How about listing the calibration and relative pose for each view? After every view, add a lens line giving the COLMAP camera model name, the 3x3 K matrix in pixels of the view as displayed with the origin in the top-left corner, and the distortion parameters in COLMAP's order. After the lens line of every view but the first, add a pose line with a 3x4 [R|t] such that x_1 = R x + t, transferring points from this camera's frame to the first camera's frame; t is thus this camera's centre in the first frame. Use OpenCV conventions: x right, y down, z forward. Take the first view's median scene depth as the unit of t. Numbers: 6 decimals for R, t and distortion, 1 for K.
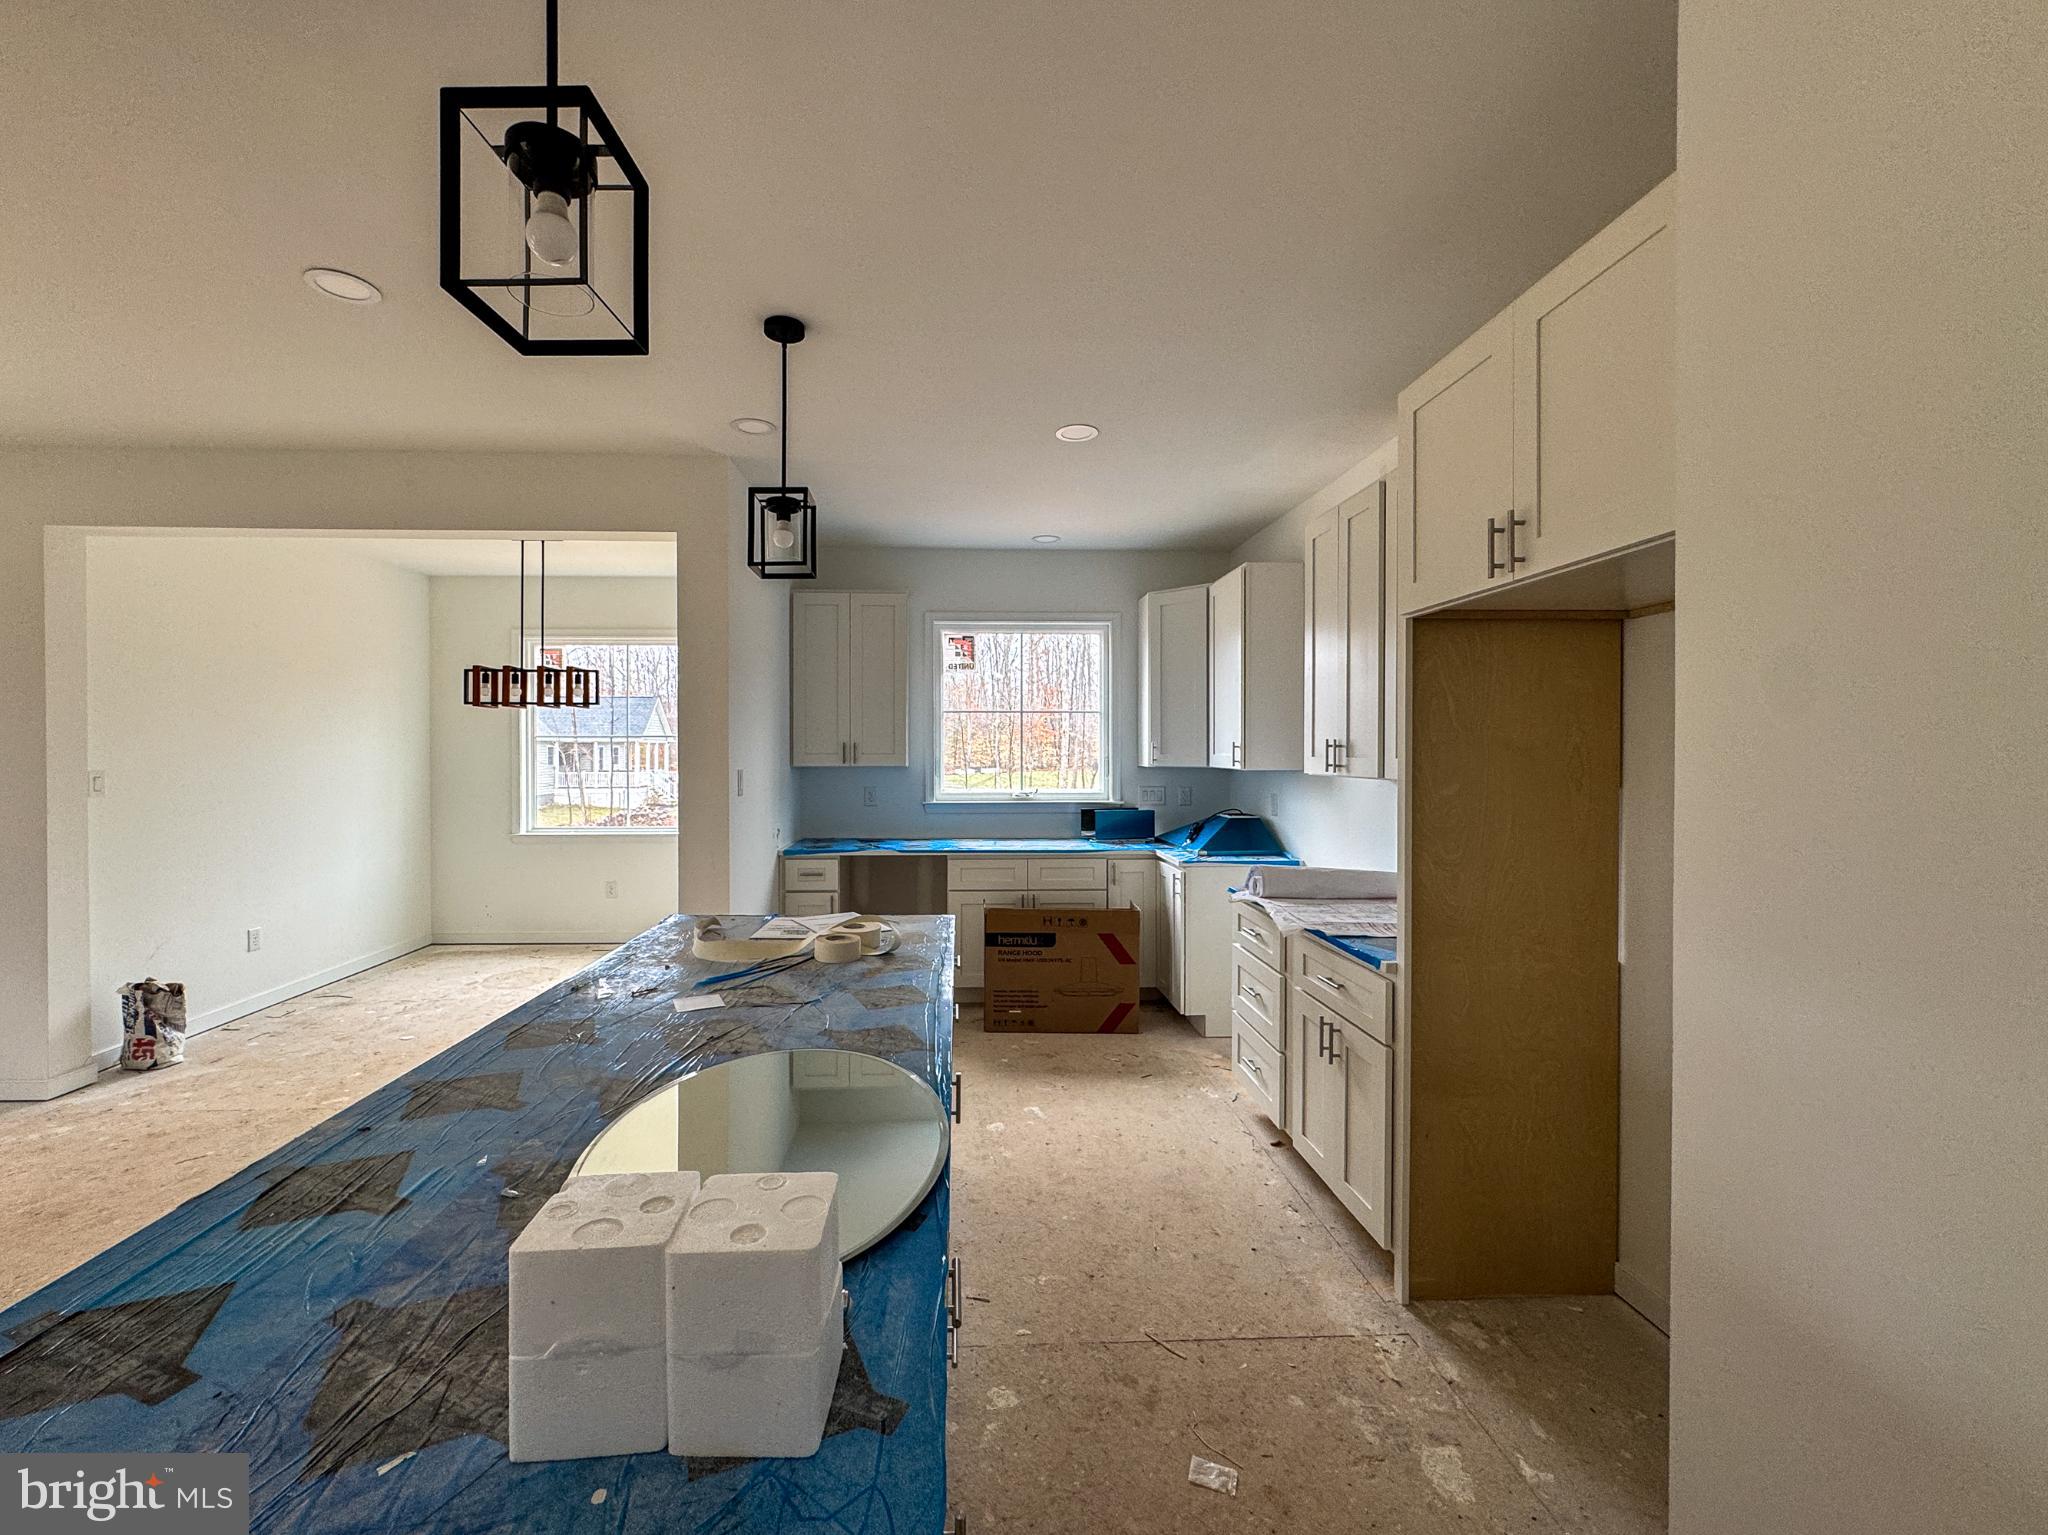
lens RADIAL K [[835.7, 0, 986.9], [0, 835.7, 756.7], [0, 0, 1]] dist [-0.001205, 0.000038]
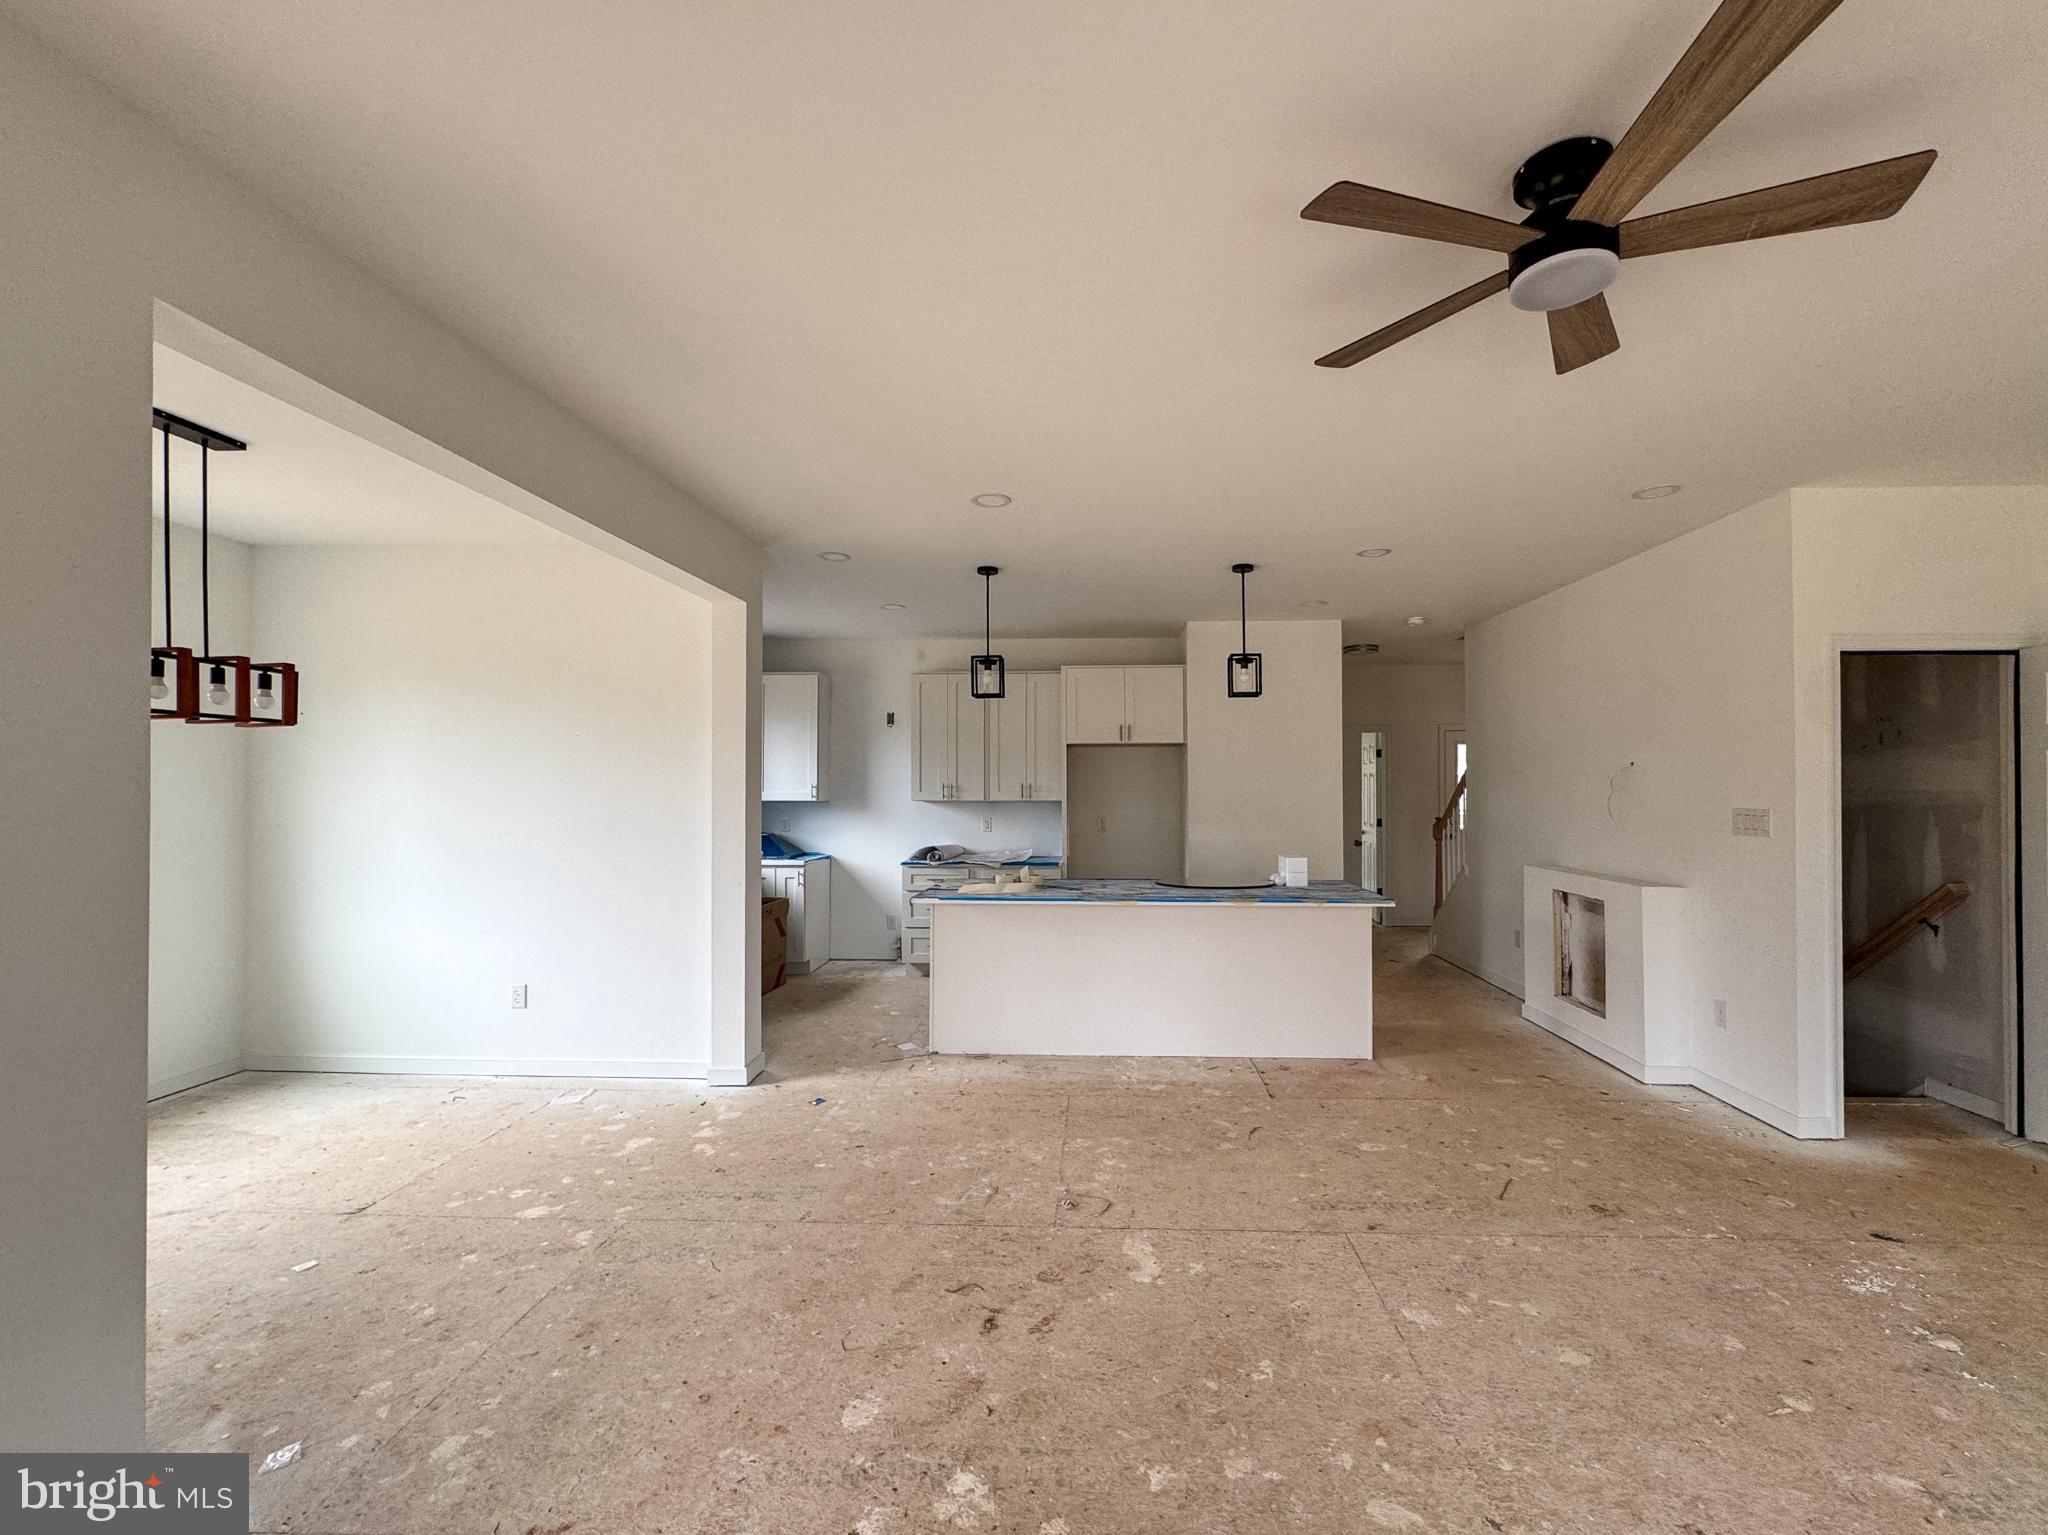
lens RADIAL K [[837.3, 0, 1065.9], [0, 837.3, 772.1], [0, 0, 1]] dist [-0.002521, 0.000605]
pose [[0.085857, 0.014773, 0.996198, -1.236201], [0.011463, 0.999809, -0.015814, -0.009030], [-0.996242, 0.012778, 0.085671, 0.381313]]
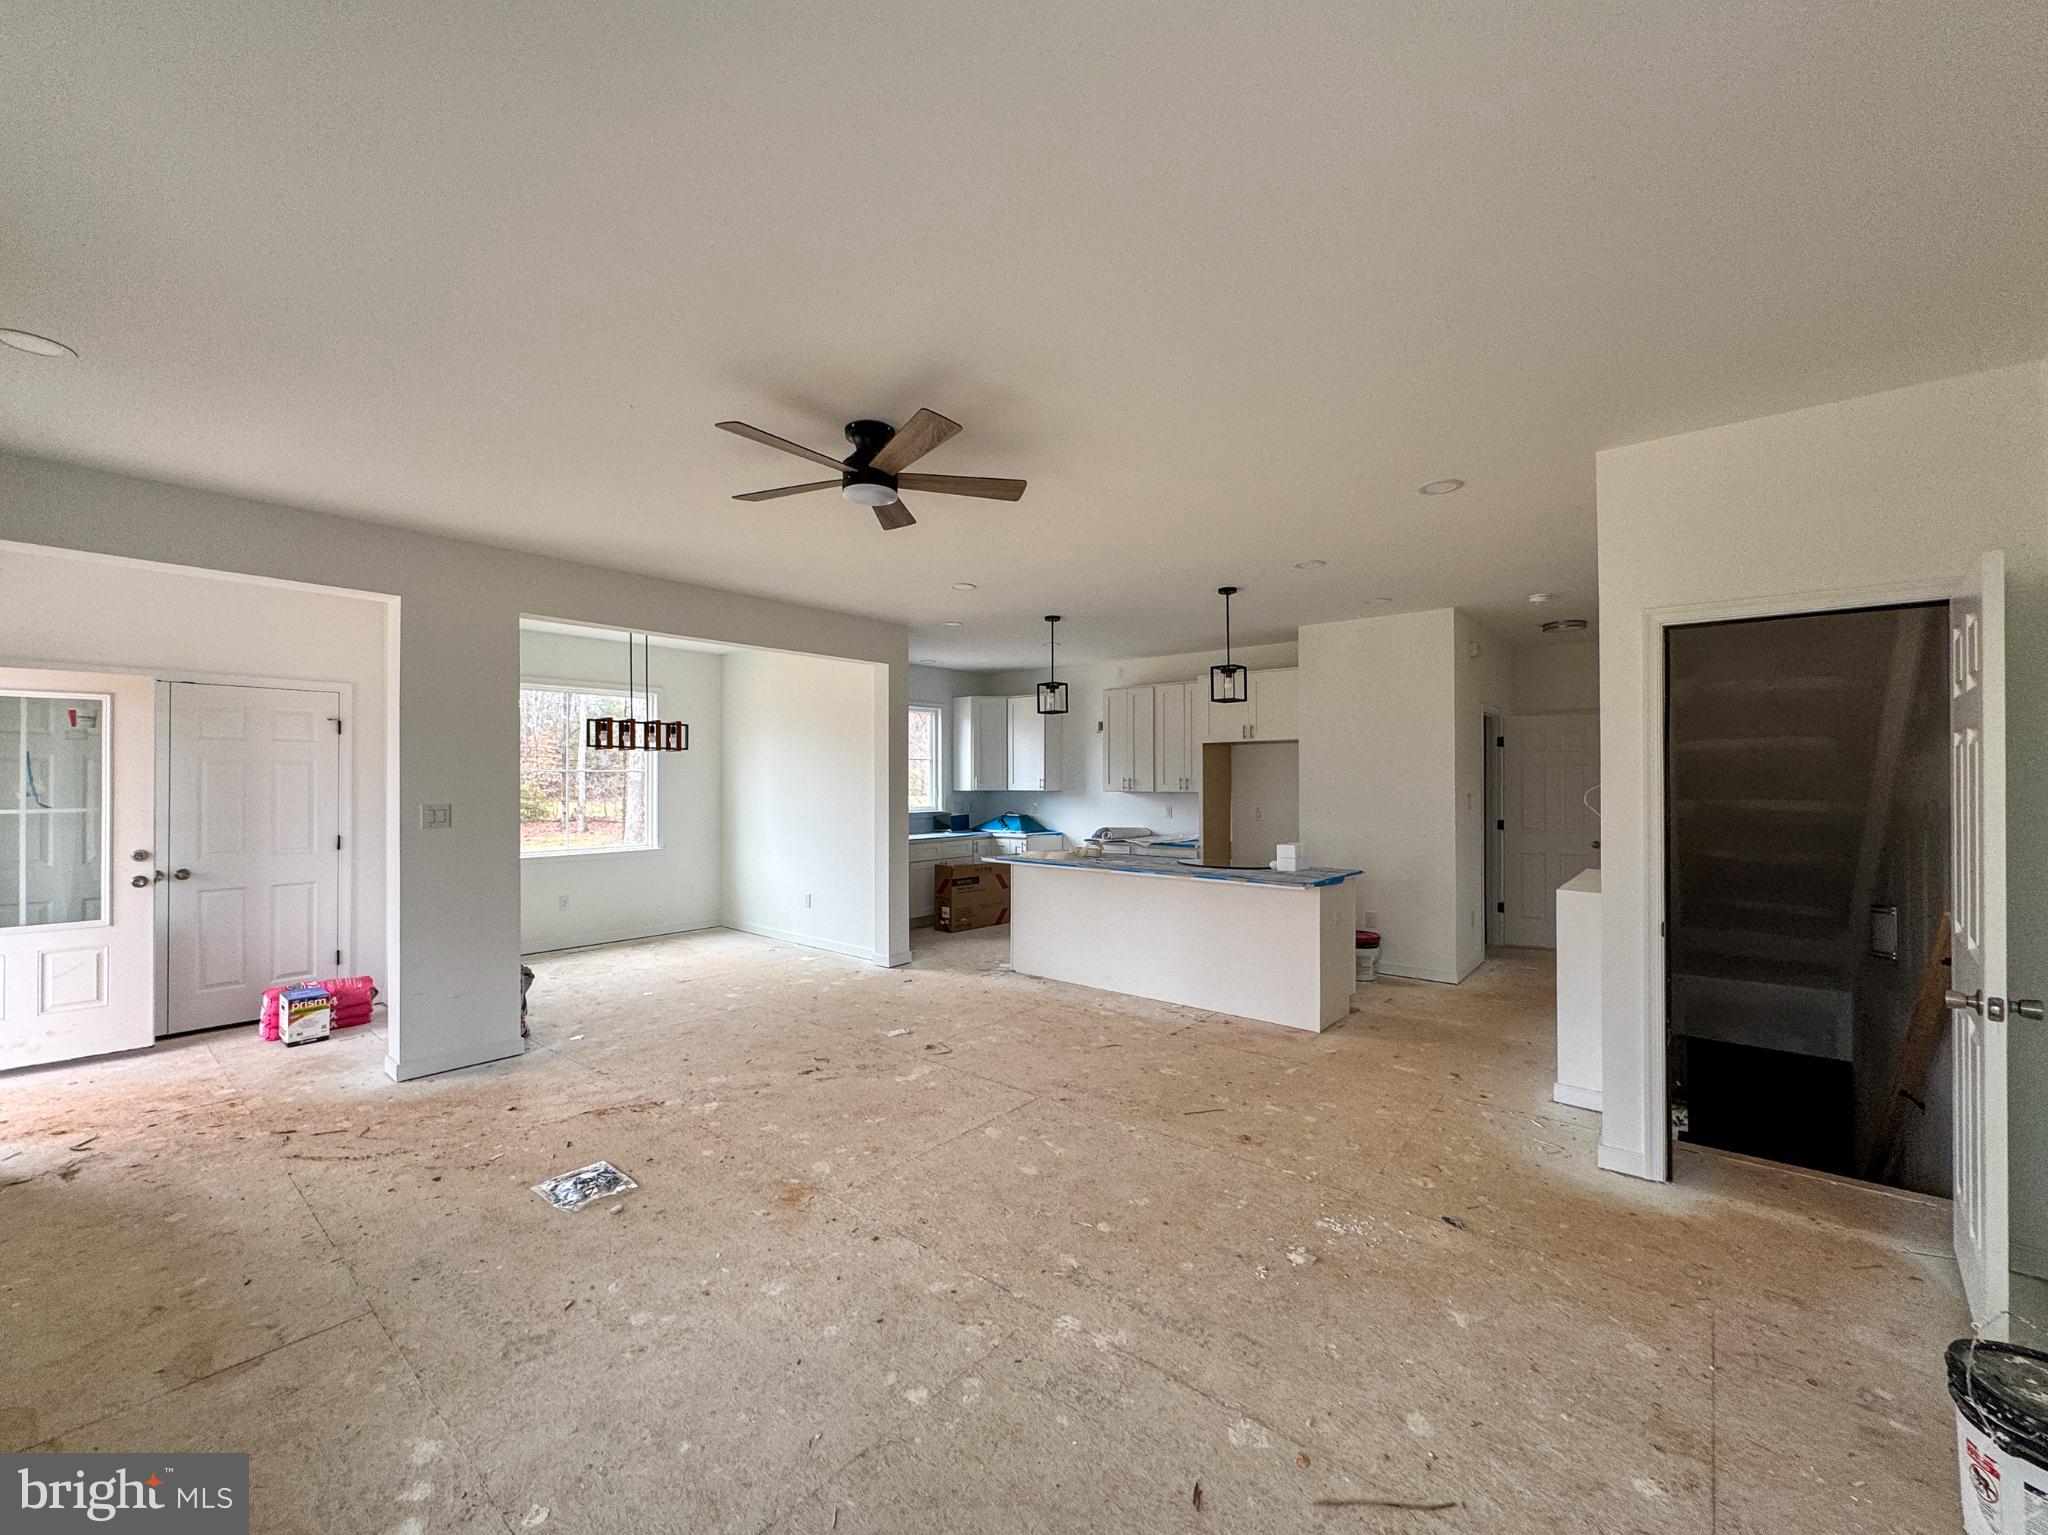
lens RADIAL K [[815.7, 0, 1024.0], [0, 815.7, 767.5], [0, 0, 1]] dist [-0.003537, 0.000031]
pose [[0.675821, 0.008998, 0.737010, -1.239916], [0.008853, 0.999754, -0.020324, -0.001605], [-0.737012, 0.020261, 0.675576, -0.357515]]
